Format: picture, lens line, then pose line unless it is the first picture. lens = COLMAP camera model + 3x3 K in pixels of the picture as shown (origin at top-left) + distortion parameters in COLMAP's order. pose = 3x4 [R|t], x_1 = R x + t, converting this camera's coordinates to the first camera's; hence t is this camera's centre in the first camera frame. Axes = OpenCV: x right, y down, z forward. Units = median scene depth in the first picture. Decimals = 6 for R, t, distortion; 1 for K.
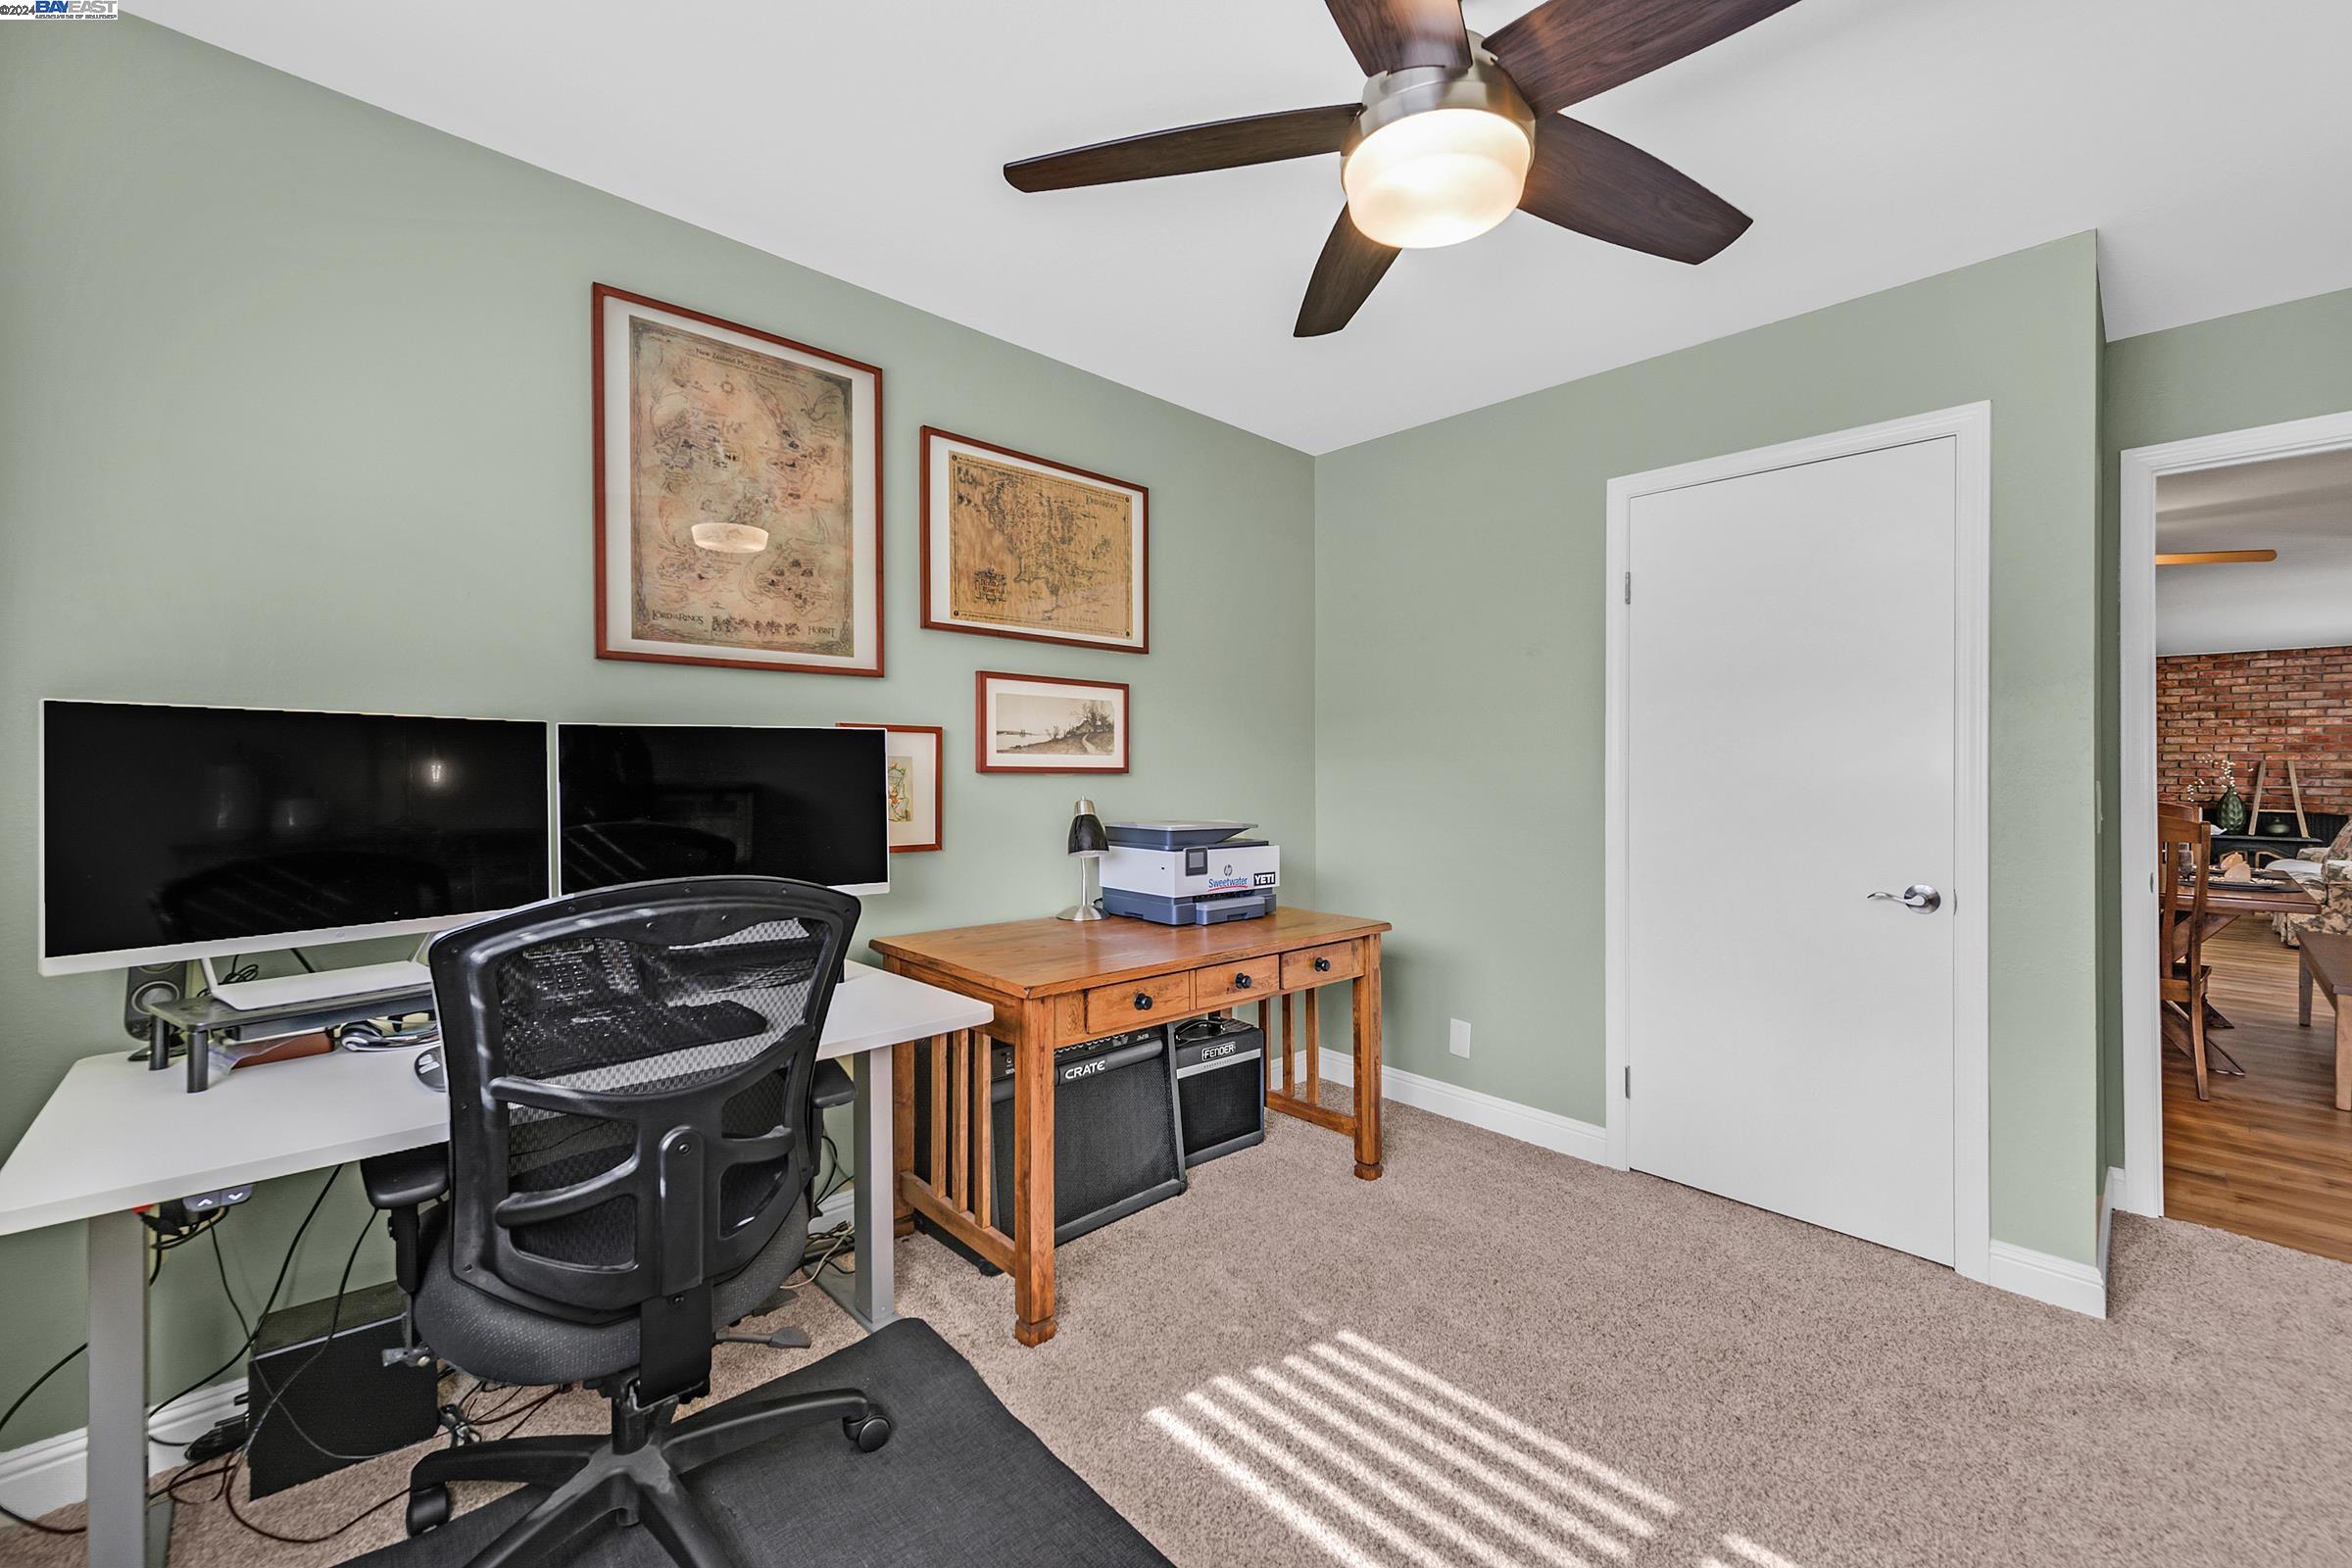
lens RADIAL K [[944.0, 0, 1182.0], [0, 944.0, 772.5], [0, 0, 1]] dist [0.000768, 0.000233]
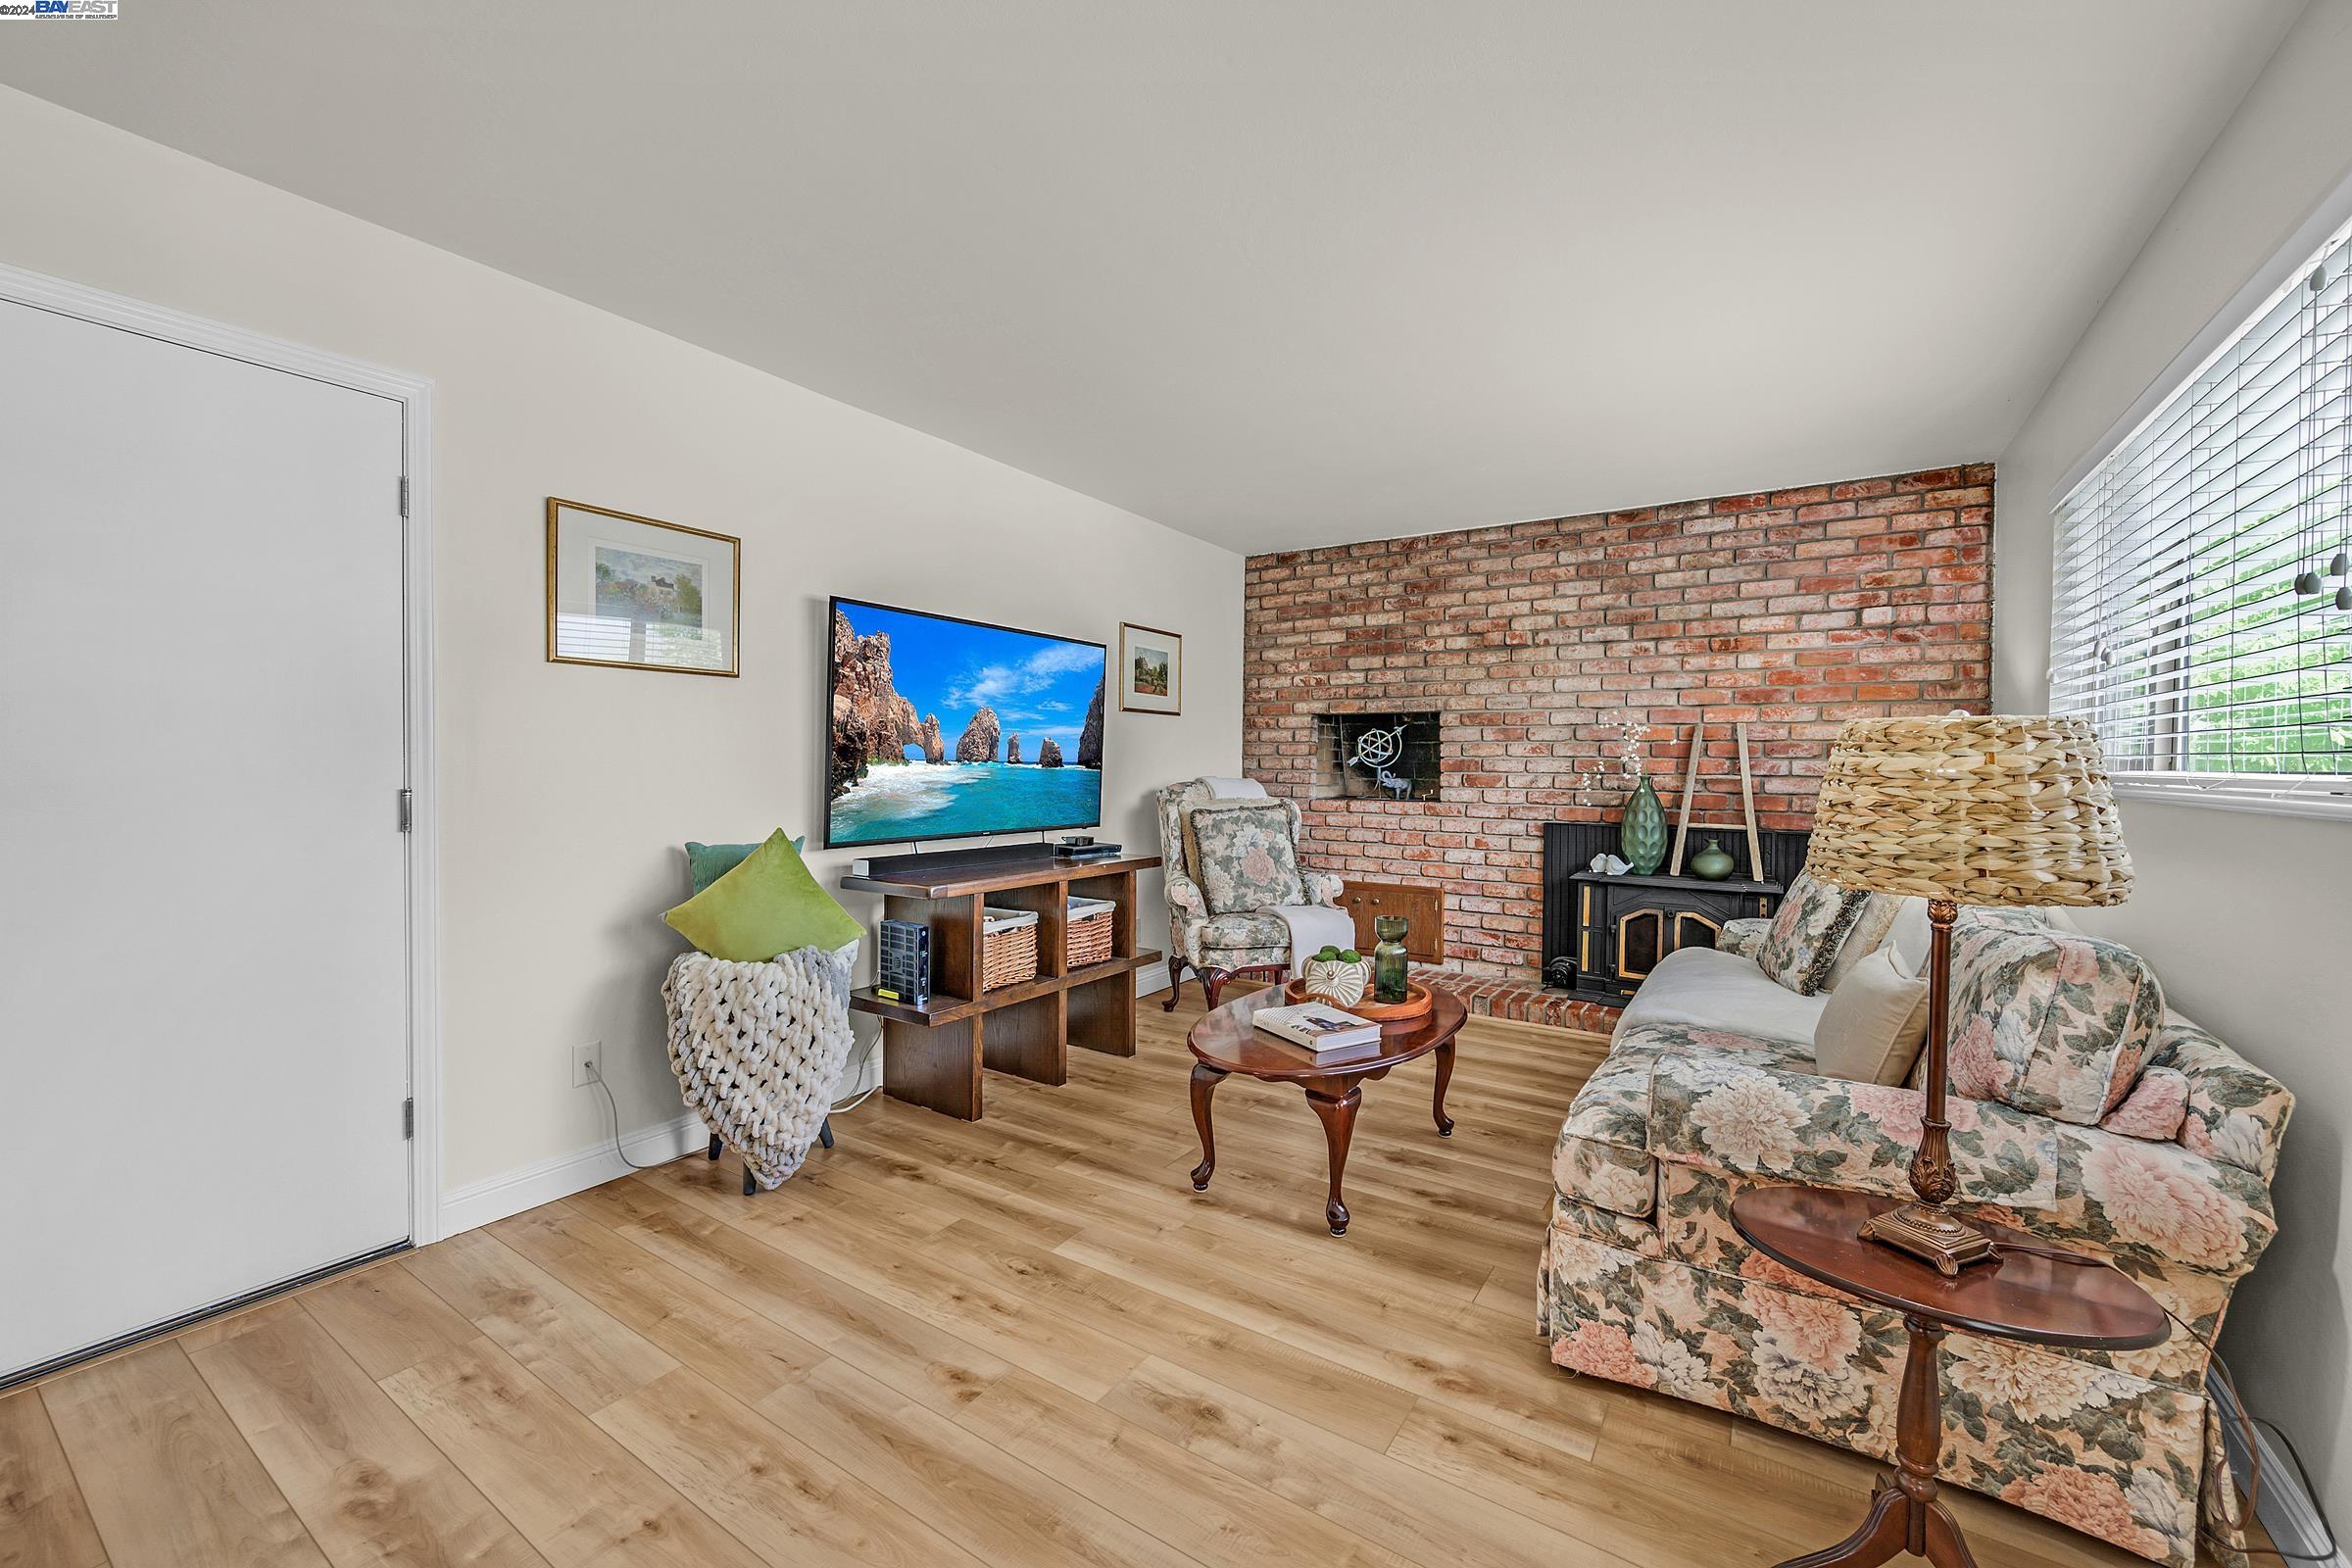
lens RADIAL K [[944.0, 0, 1174.2], [0, 944.0, 790.0], [0, 0, 1]] dist [0.000768, 0.000233]
pose [[0.973673, -0.004177, 0.227910, 0.770058], [-0.000937, 0.999750, 0.022328, 0.011544], [-0.227946, -0.021954, 0.973426, 0.586858]]
